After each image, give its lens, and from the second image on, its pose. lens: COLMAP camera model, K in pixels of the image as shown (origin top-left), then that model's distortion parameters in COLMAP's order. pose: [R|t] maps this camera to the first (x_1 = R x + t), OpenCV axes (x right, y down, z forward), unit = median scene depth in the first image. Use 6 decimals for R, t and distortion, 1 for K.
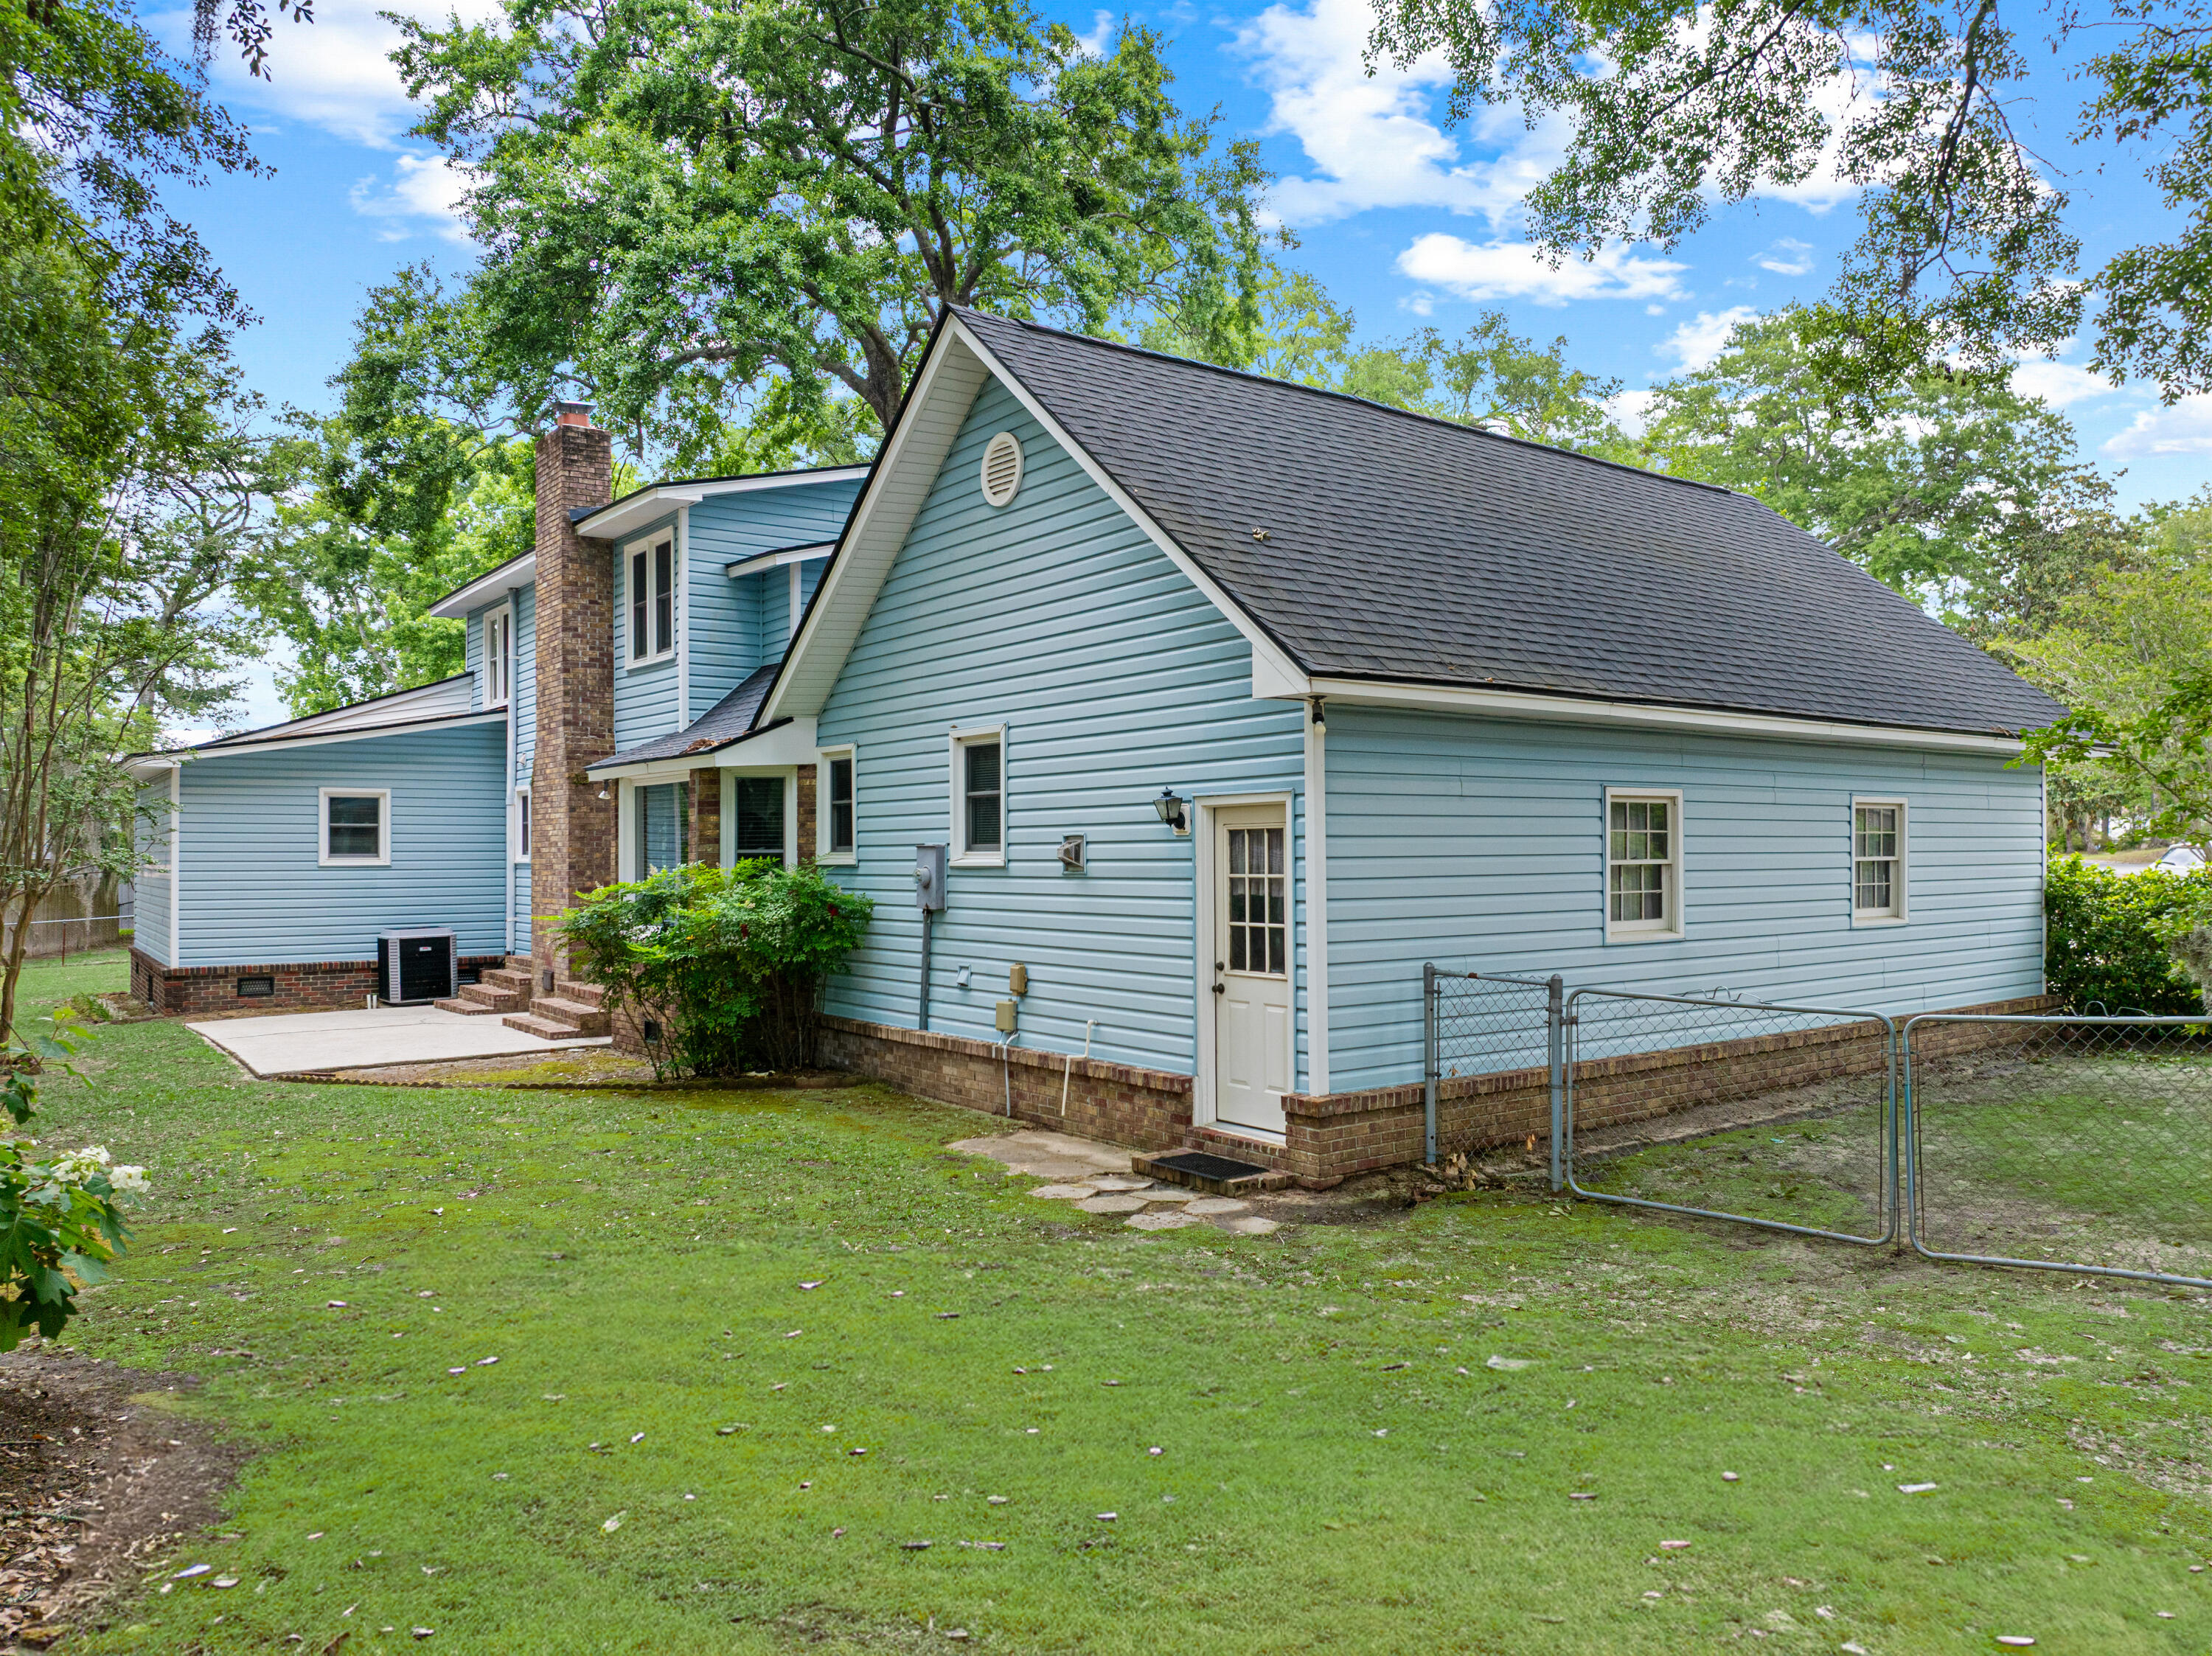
lens RADIAL K [[1559.2, 0, 1106.0], [0, 1559.2, 828.0], [0, 0, 1]] dist [-0.033551, -0.001567]
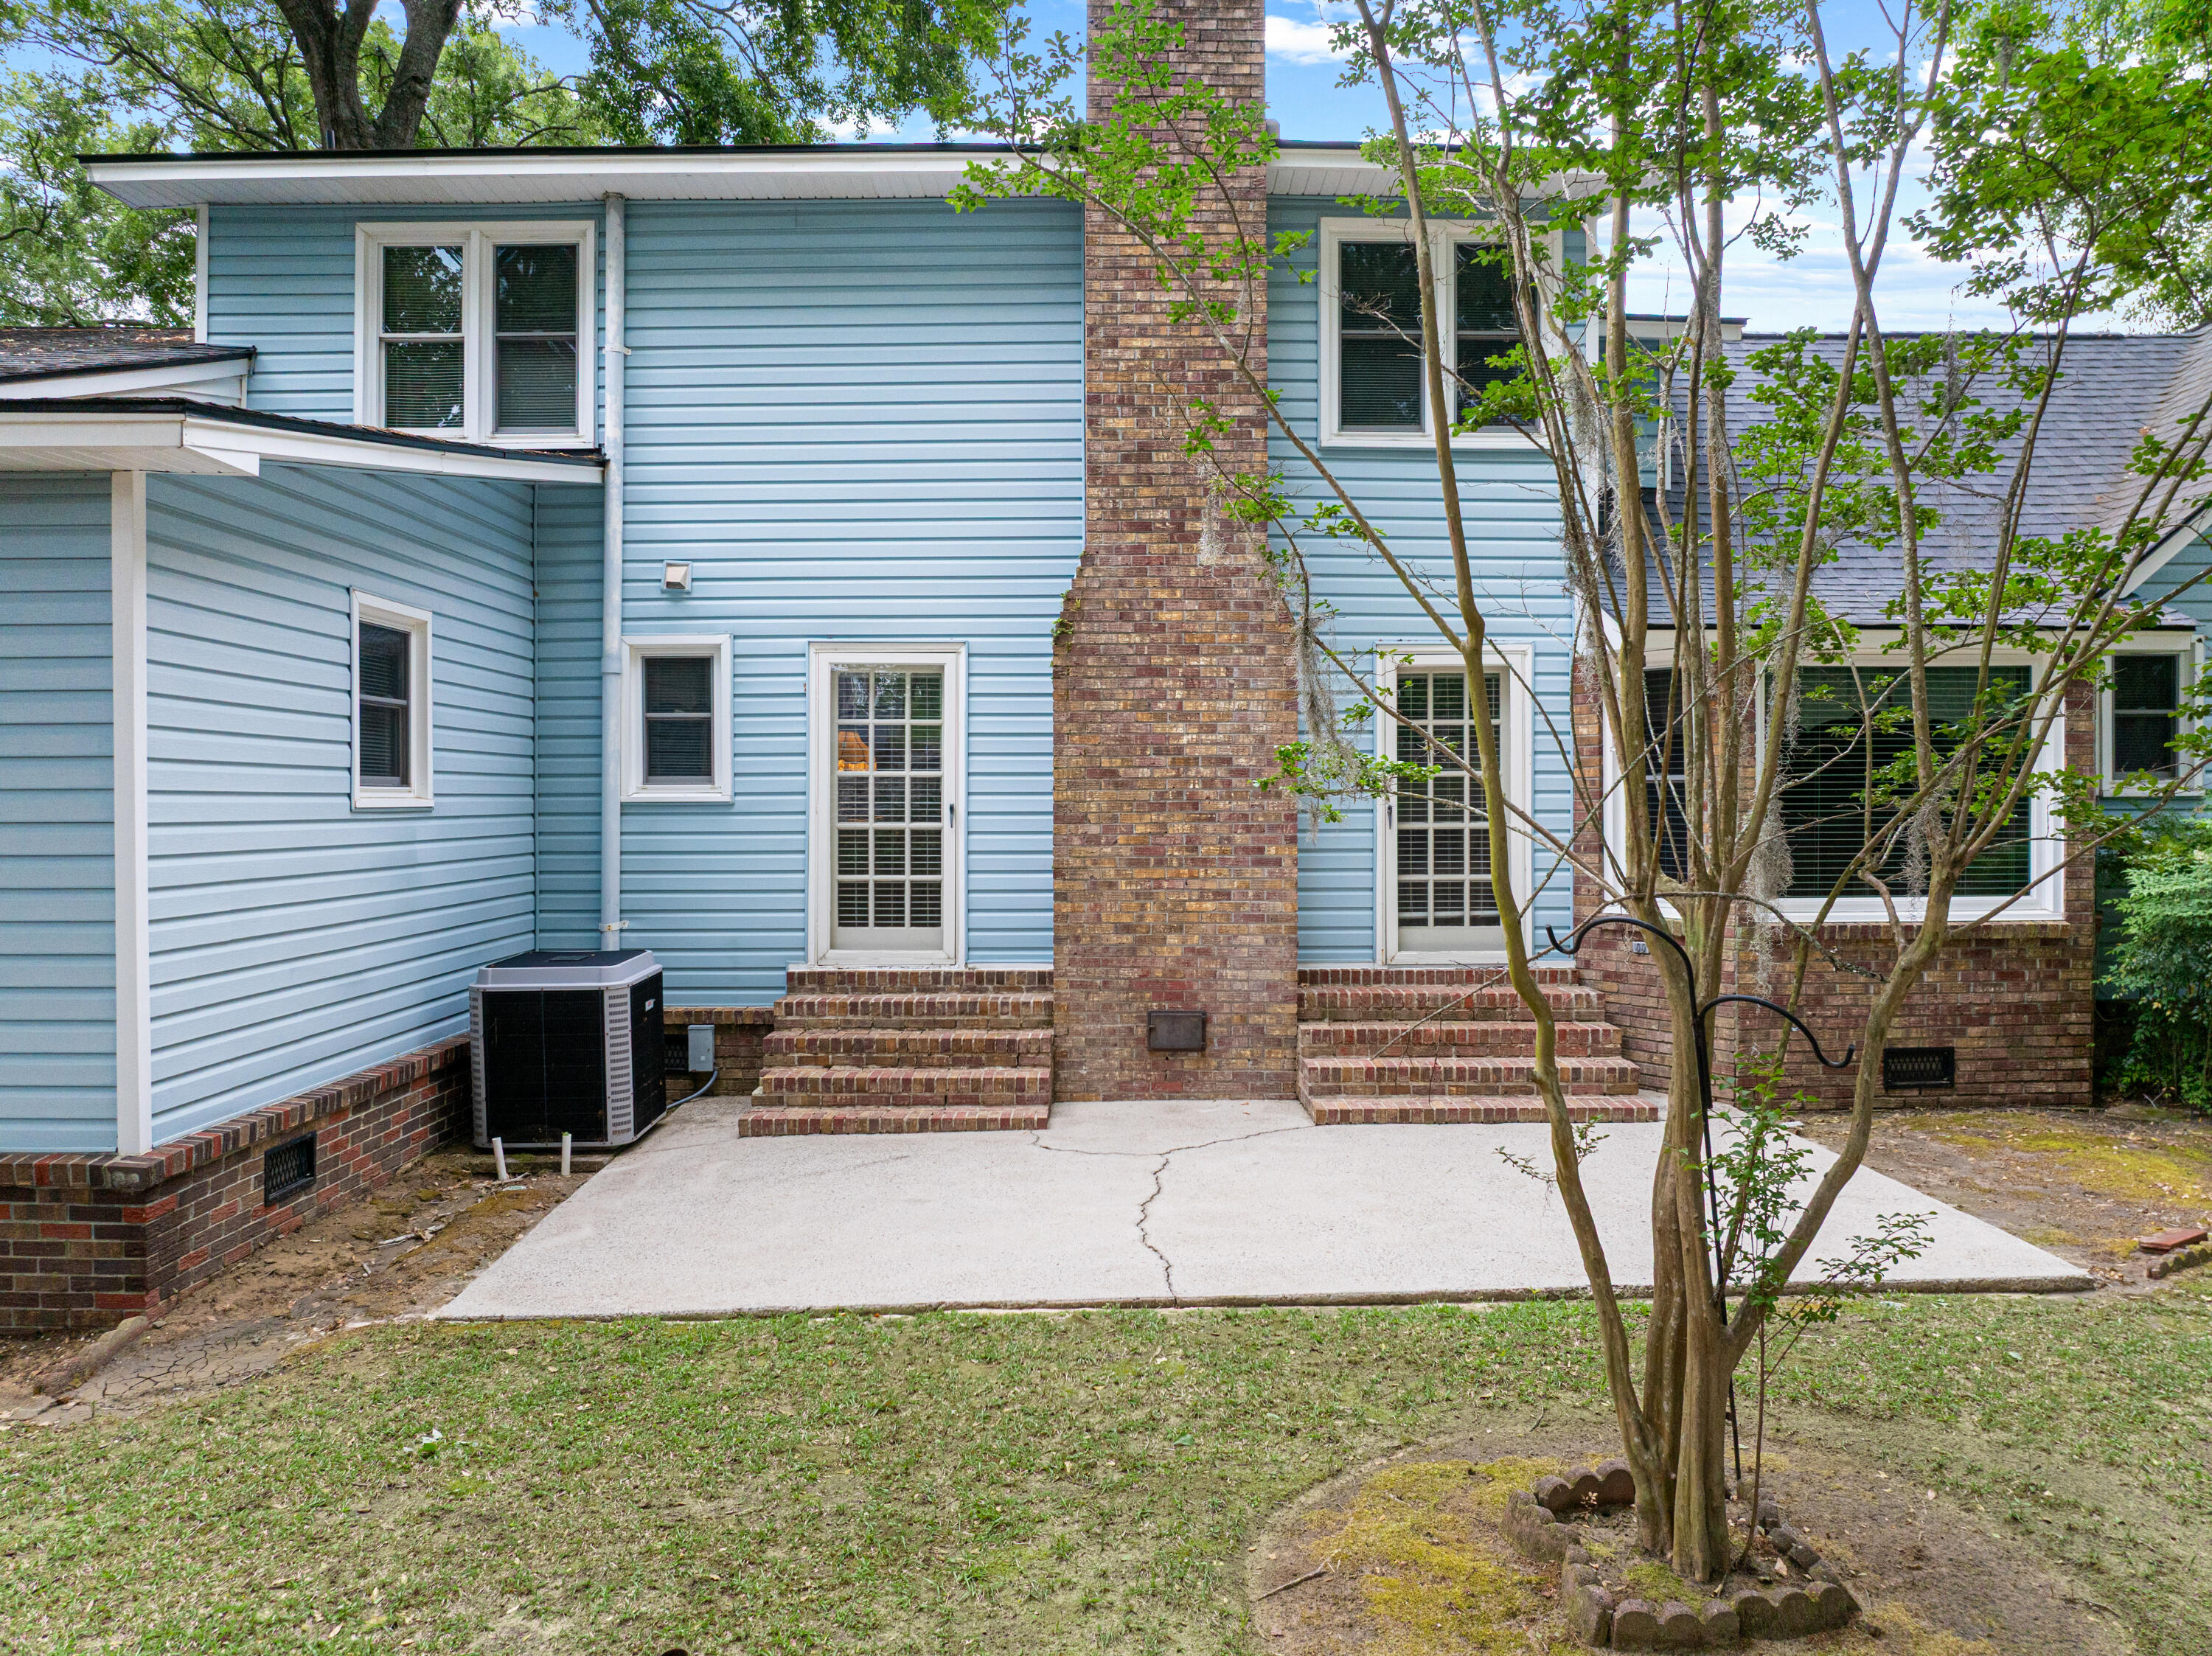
lens RADIAL K [[1559.2, 0, 1106.0], [0, 1559.2, 828.0], [0, 0, 1]] dist [-0.033551, -0.001567]
pose [[0.586772, -0.012403, 0.809657, -0.785396], [-0.013823, 0.999584, 0.025330, 0.019680], [-0.809634, -0.026055, 0.586357, 0.724607]]
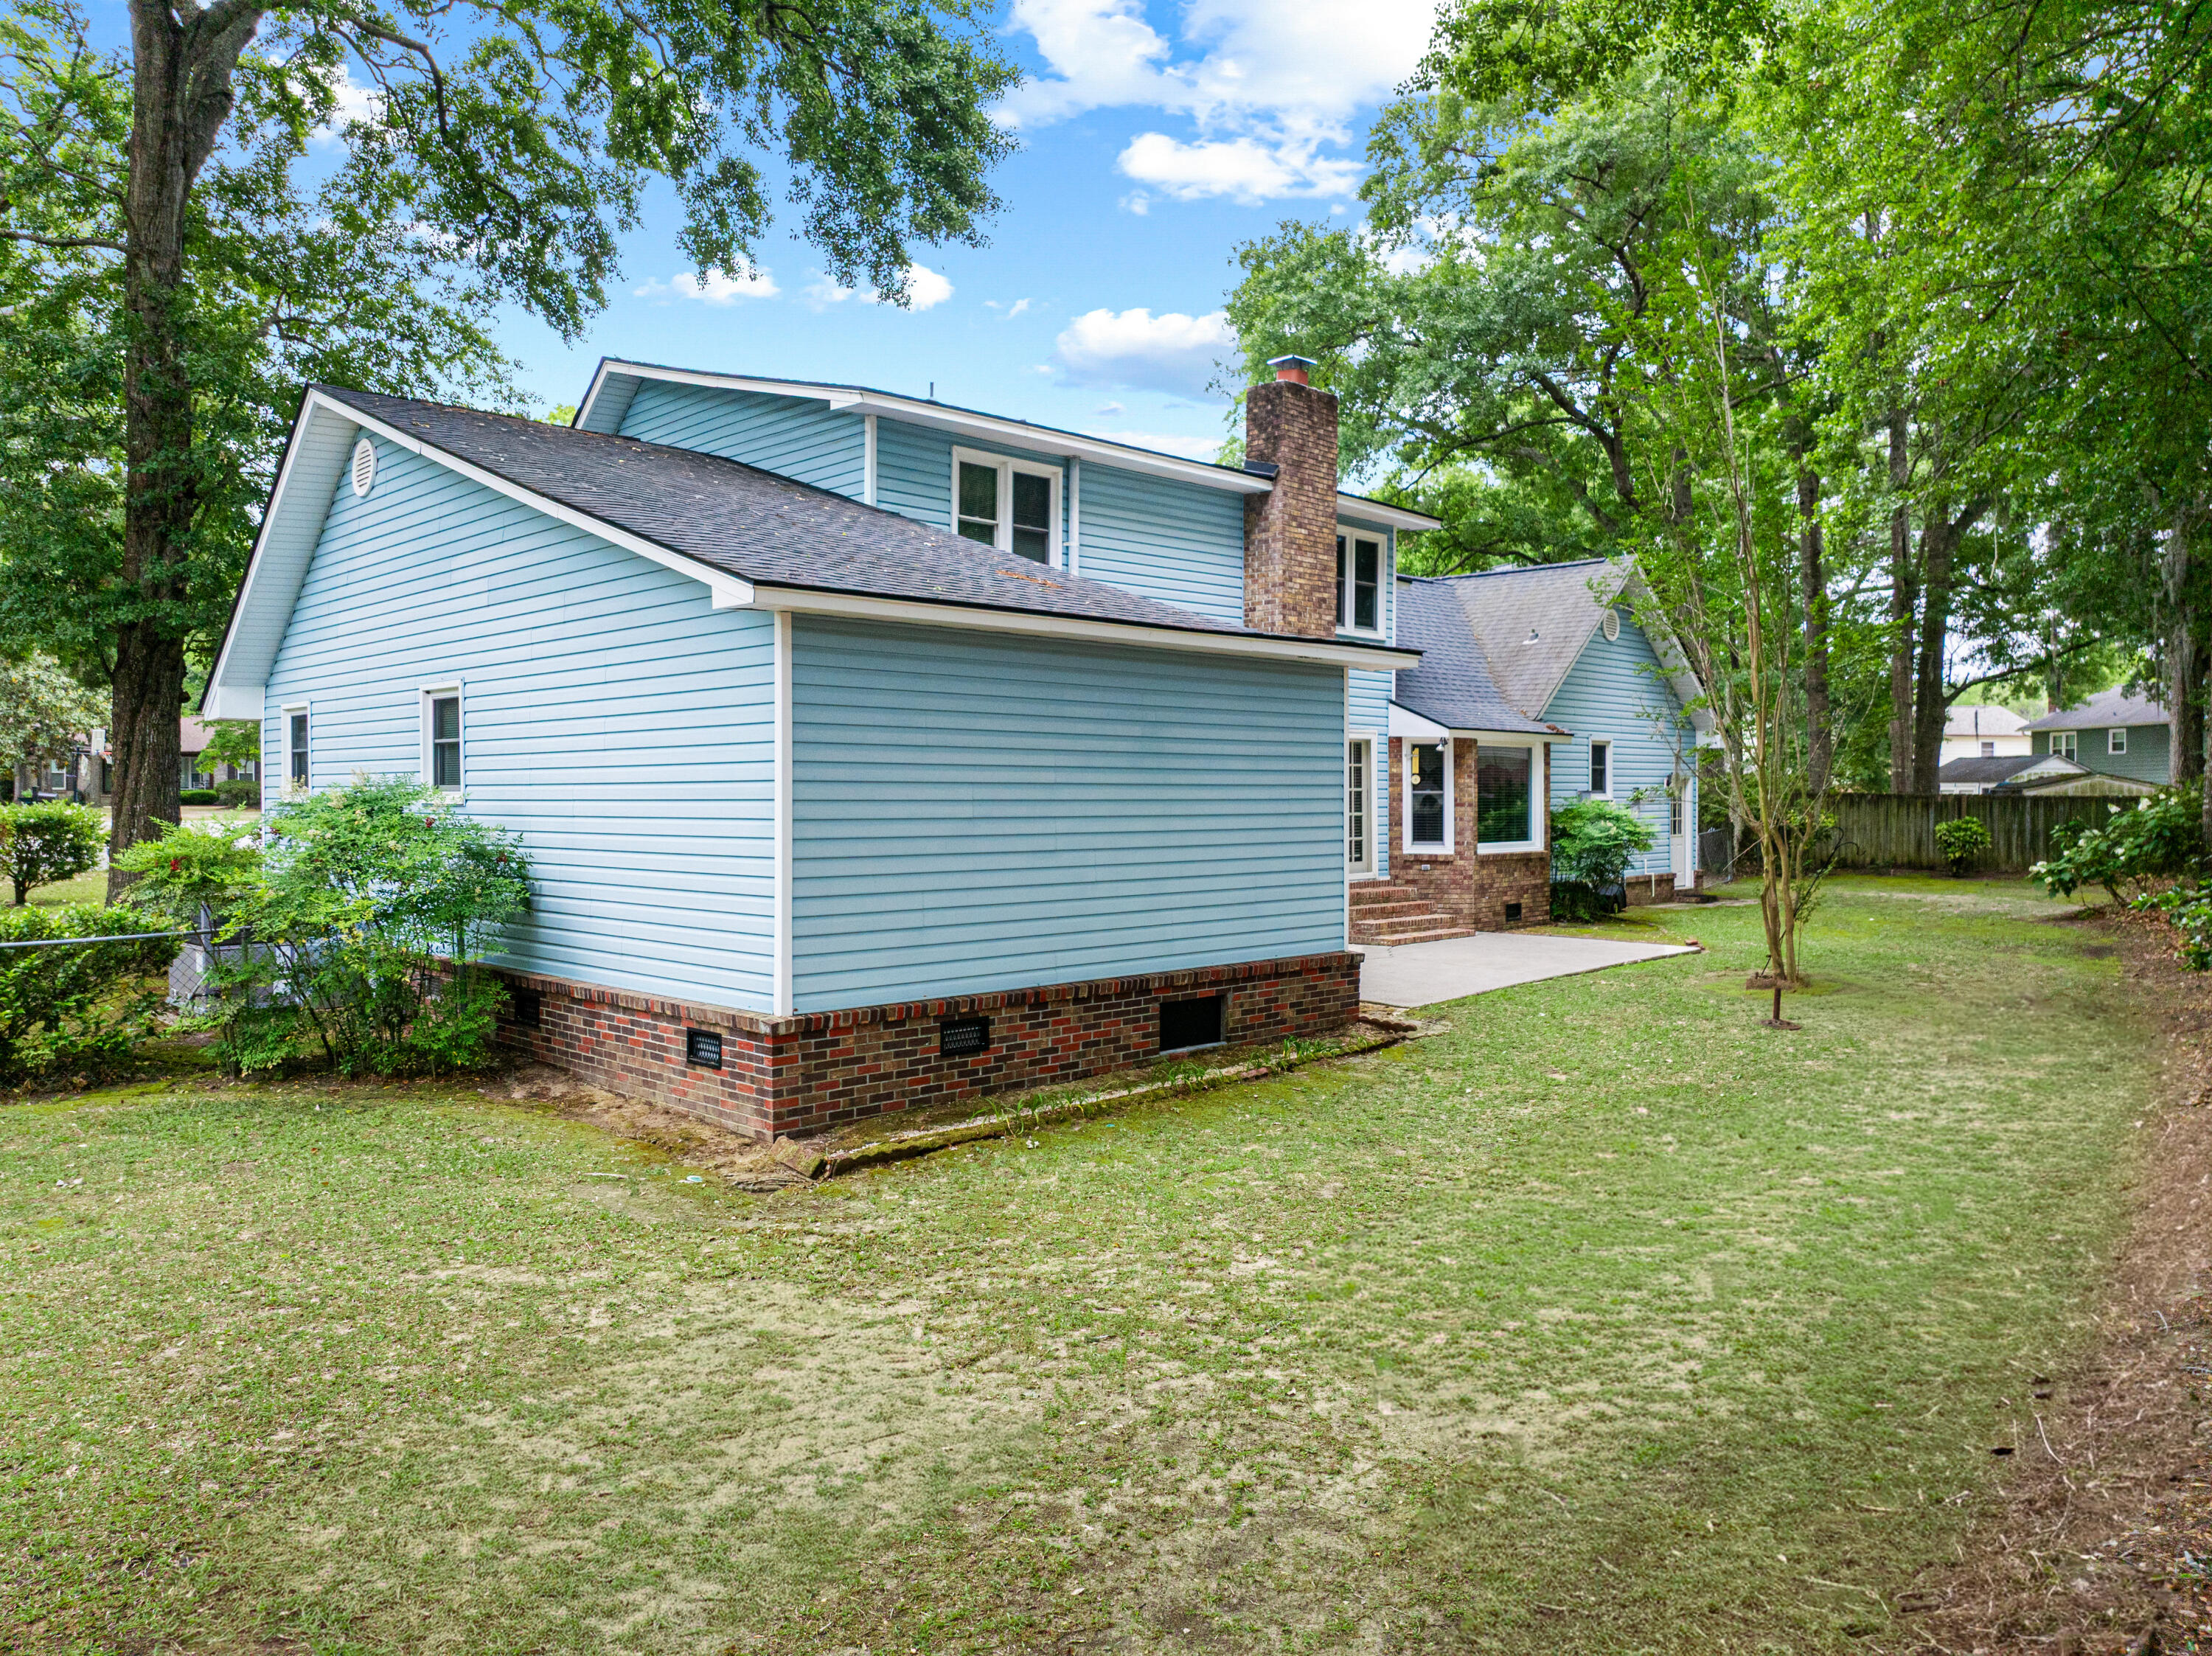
lens RADIAL K [[1559.2, 0, 1106.0], [0, 1559.2, 828.0], [0, 0, 1]] dist [-0.033551, -0.001567]
pose [[-0.143794, -0.028065, 0.989210, -1.384950], [-0.025611, 0.999369, 0.024630, 0.017946], [-0.989276, -0.021793, -0.144422, 1.288973]]
